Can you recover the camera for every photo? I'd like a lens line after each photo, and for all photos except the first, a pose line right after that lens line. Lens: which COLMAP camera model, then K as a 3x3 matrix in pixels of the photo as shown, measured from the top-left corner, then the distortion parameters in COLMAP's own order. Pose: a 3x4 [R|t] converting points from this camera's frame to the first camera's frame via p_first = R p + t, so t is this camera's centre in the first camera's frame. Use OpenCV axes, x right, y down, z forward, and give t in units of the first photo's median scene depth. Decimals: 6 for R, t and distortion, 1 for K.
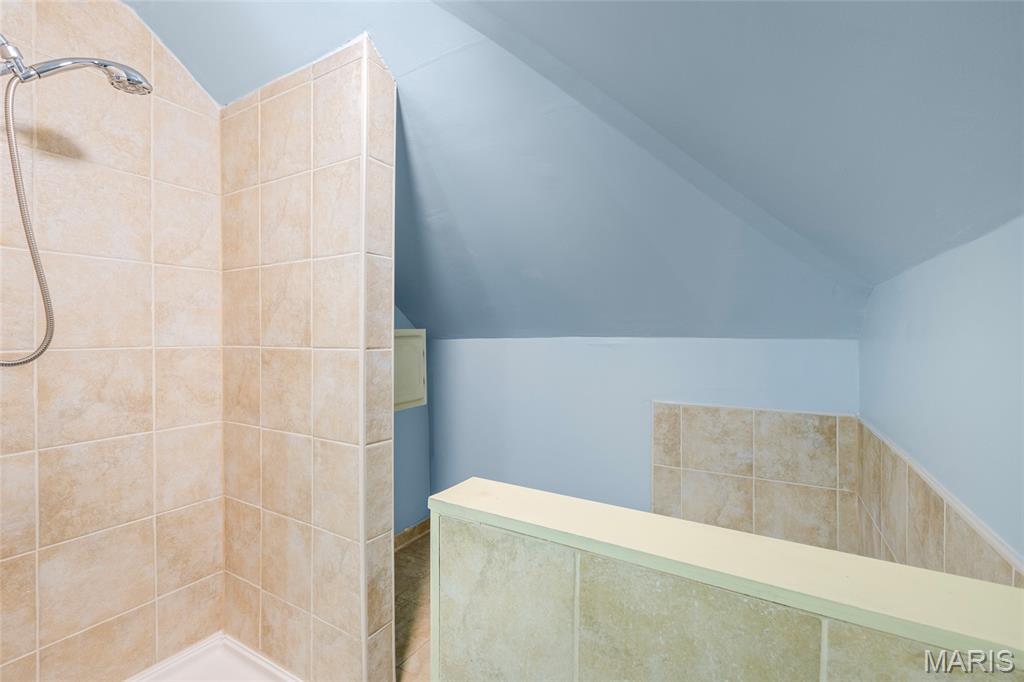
lens RADIAL K [[451.6, 0, 509.7], [0, 451.6, 339.5], [0, 0, 1]] dist [0.000331, -0.000352]
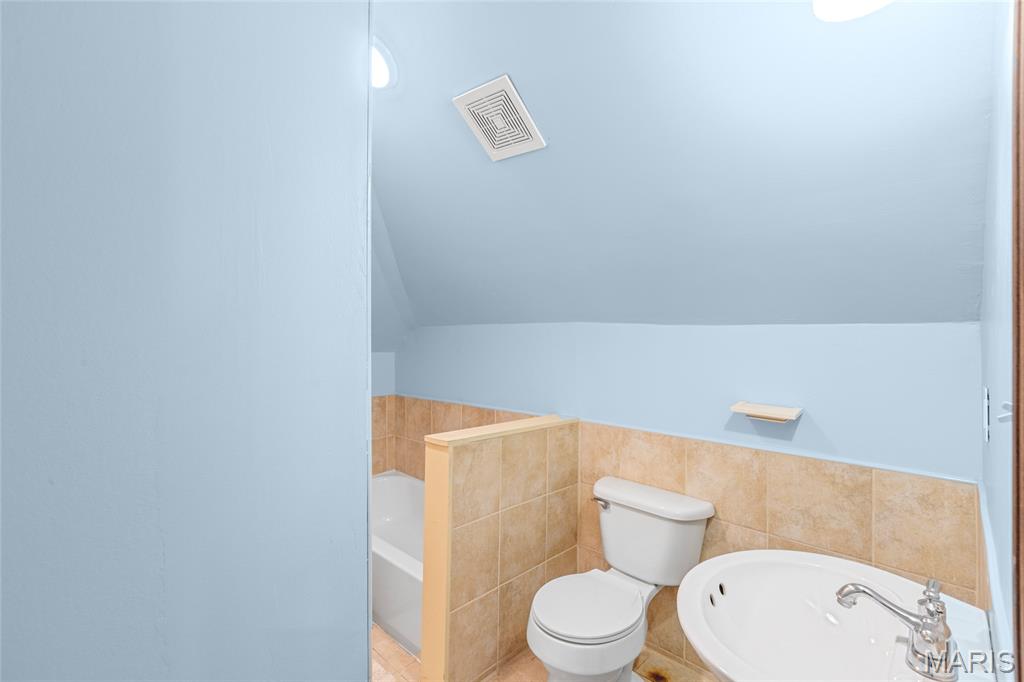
lens RADIAL K [[451.6, 0, 512.1], [0, 451.6, 339.3], [0, 0, 1]] dist [0.000331, -0.000352]
pose [[0.229949, 0.000060, 0.973203, -2.161391], [0.005972, 0.999981, -0.001472, -0.110380], [-0.973184, 0.006150, 0.229944, 0.252399]]
